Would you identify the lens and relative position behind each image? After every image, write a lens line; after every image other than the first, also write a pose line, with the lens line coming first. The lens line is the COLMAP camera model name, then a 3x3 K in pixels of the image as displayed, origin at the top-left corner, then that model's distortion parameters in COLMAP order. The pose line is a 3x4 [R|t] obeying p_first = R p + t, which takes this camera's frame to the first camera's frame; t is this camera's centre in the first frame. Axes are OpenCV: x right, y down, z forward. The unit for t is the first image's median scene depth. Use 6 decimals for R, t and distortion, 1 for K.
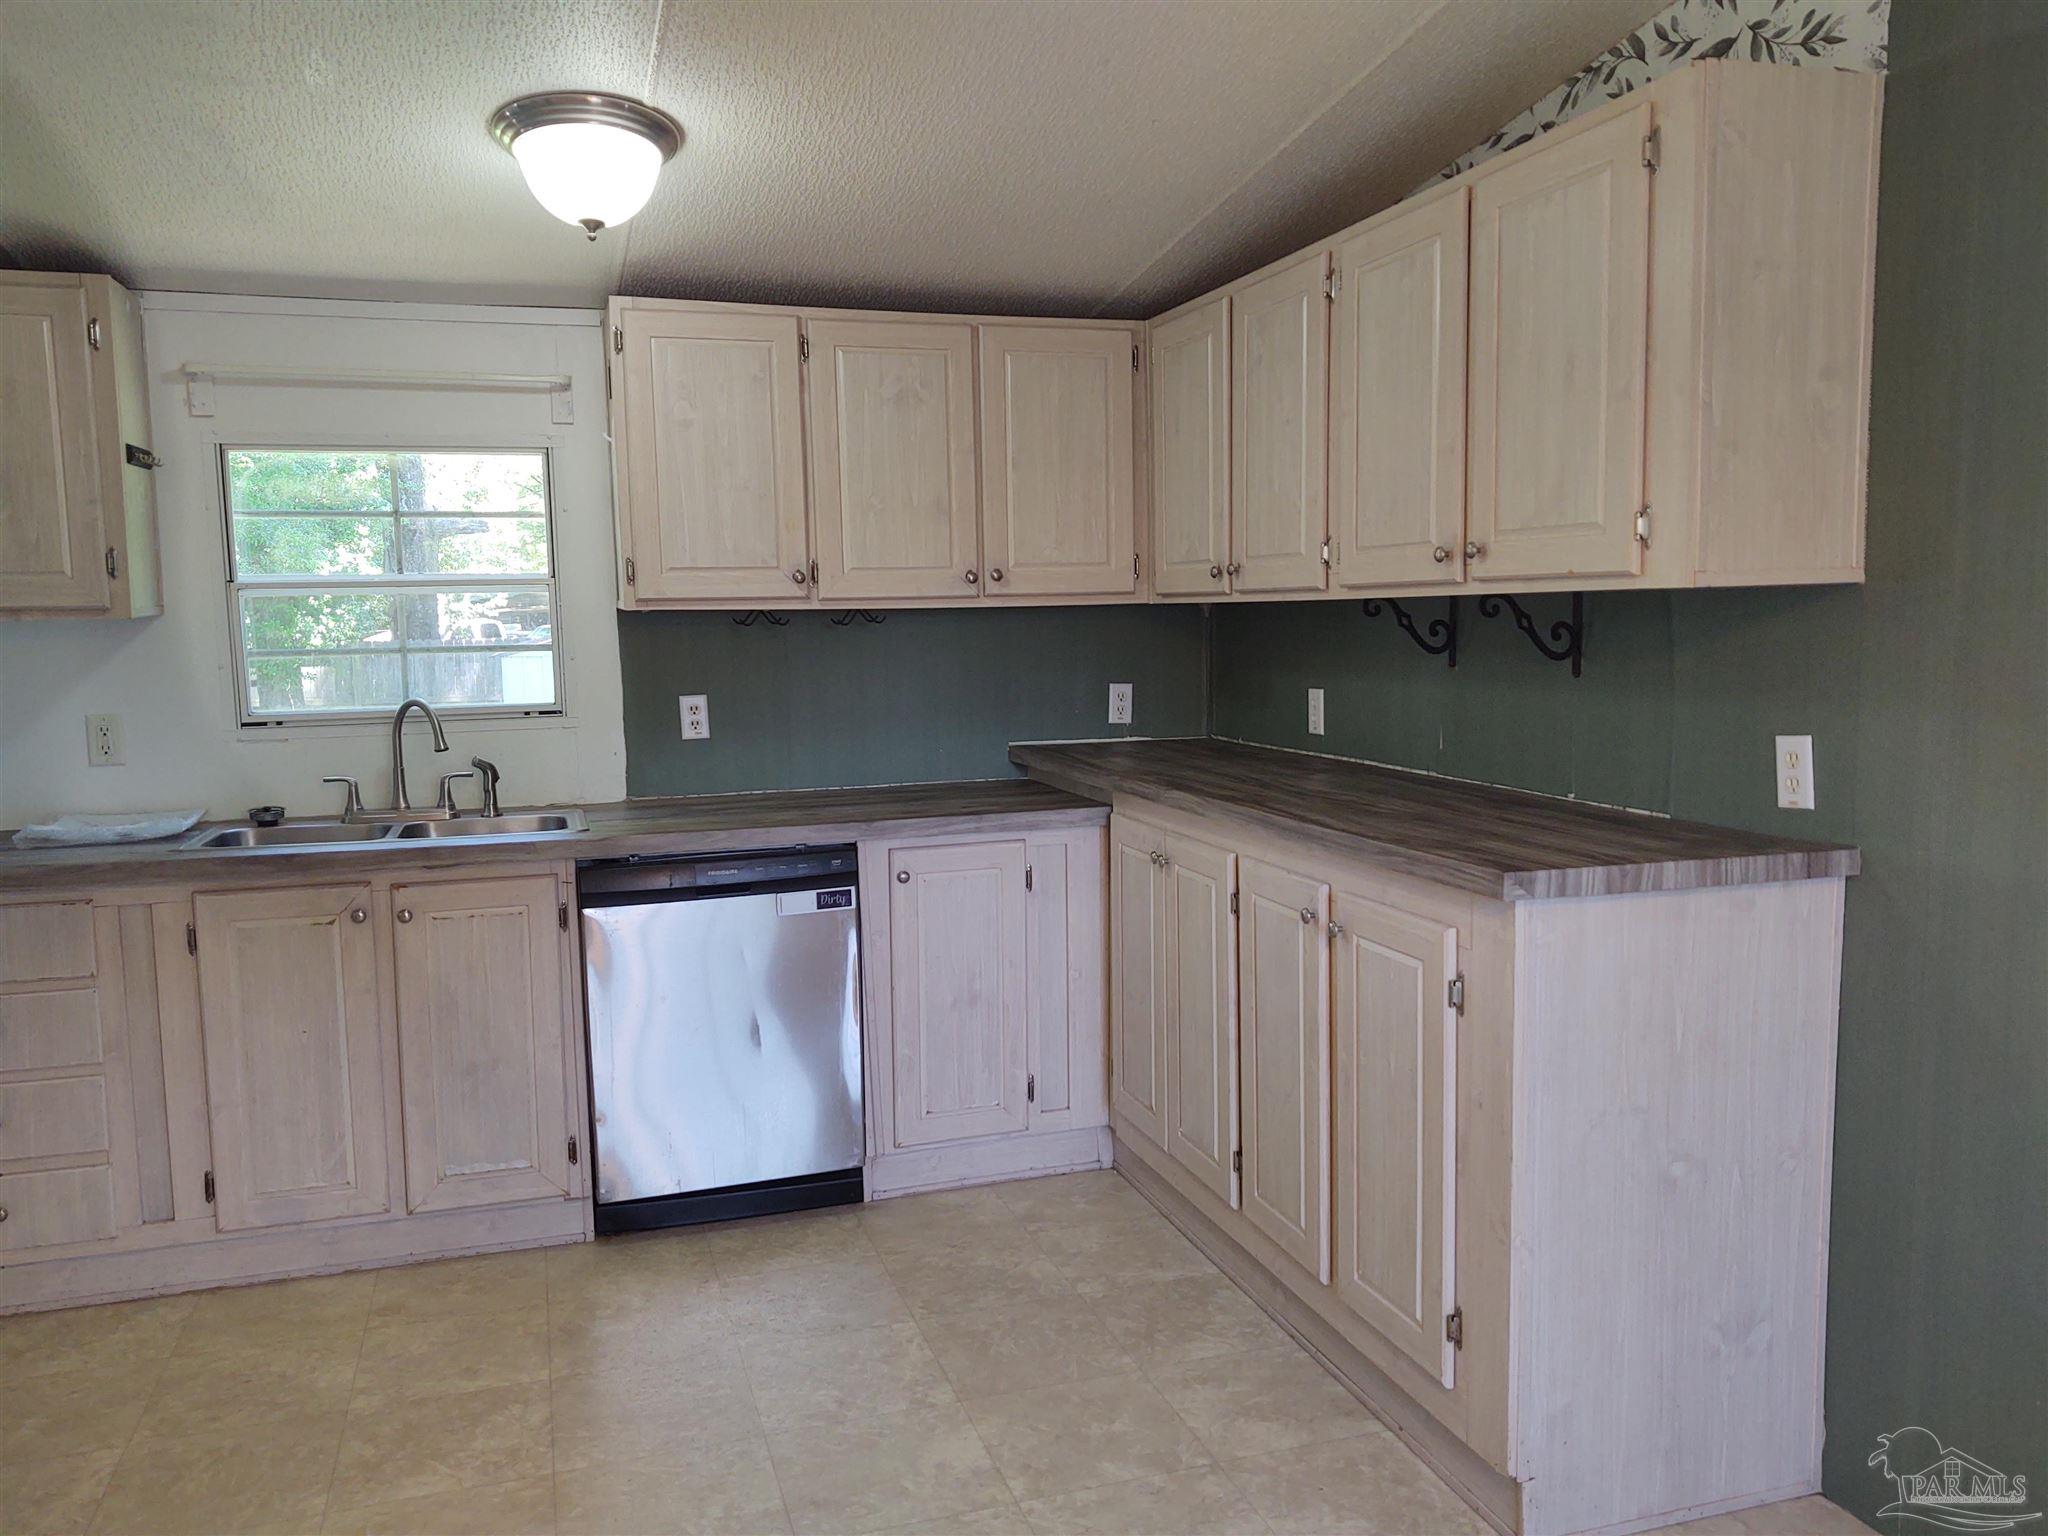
lens RADIAL K [[1561.8, 0, 1024.0], [0, 1561.8, 768.0], [0, 0, 1]] dist [0.065383, -0.086657]
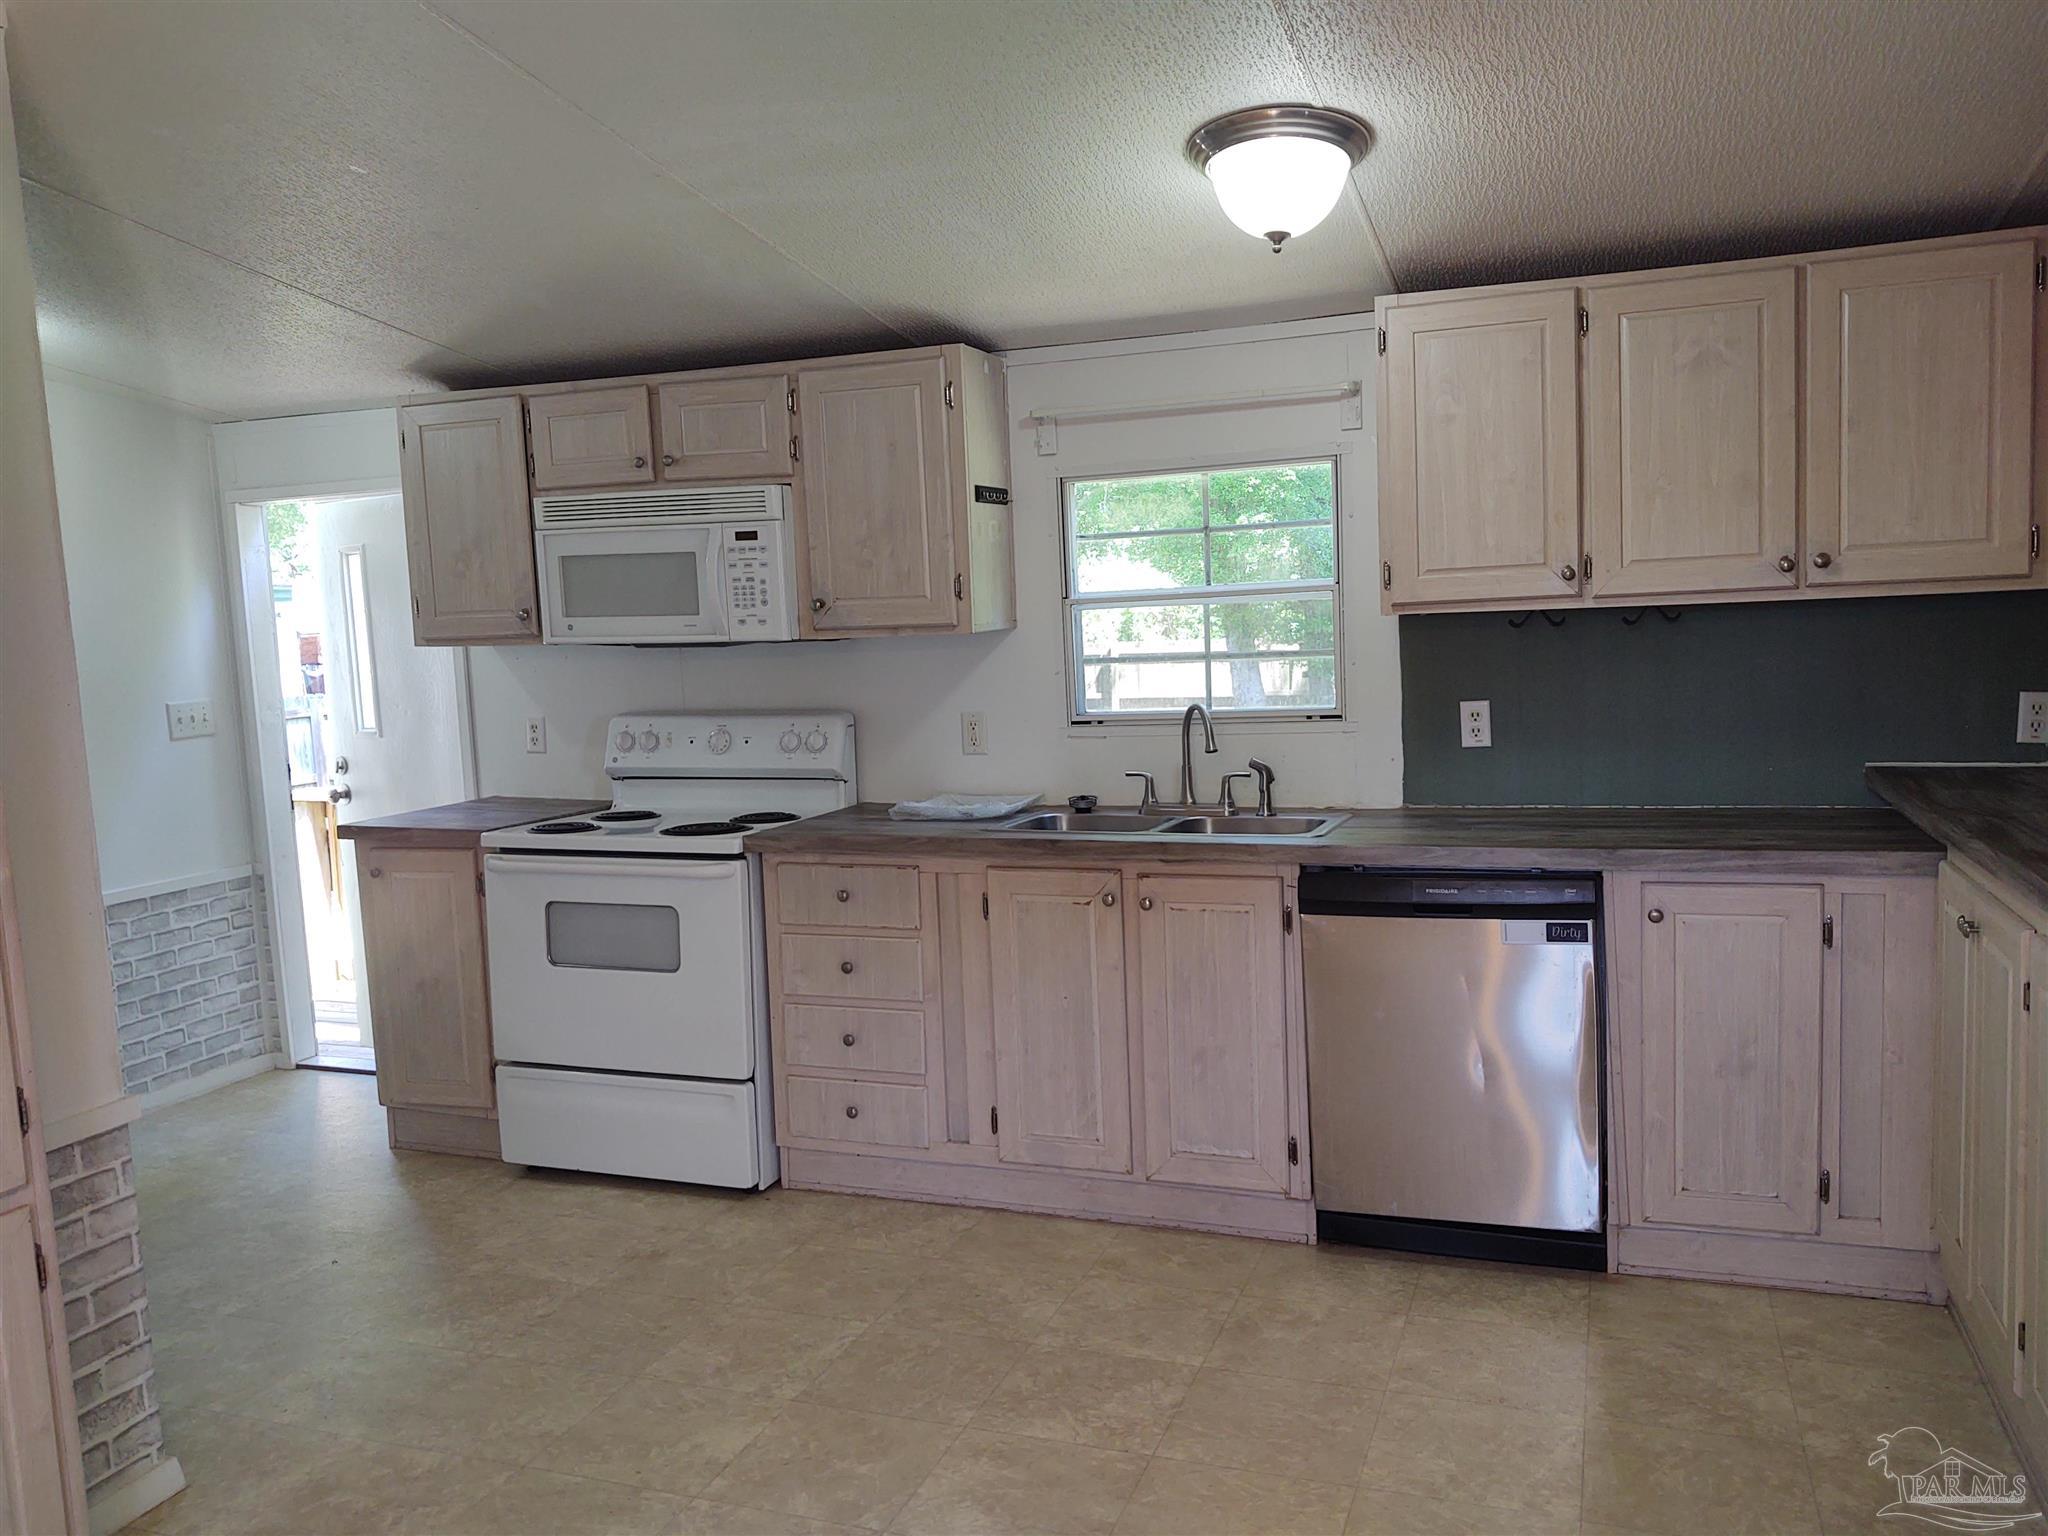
lens RADIAL K [[1561.8, 0, 1024.0], [0, 1561.8, 768.0], [0, 0, 1]] dist [0.065383, -0.086657]
pose [[0.792621, 0.041140, -0.608325, 0.174626], [-0.037080, 0.999127, 0.019255, -0.015909], [0.608586, 0.007294, 0.793454, 0.086296]]
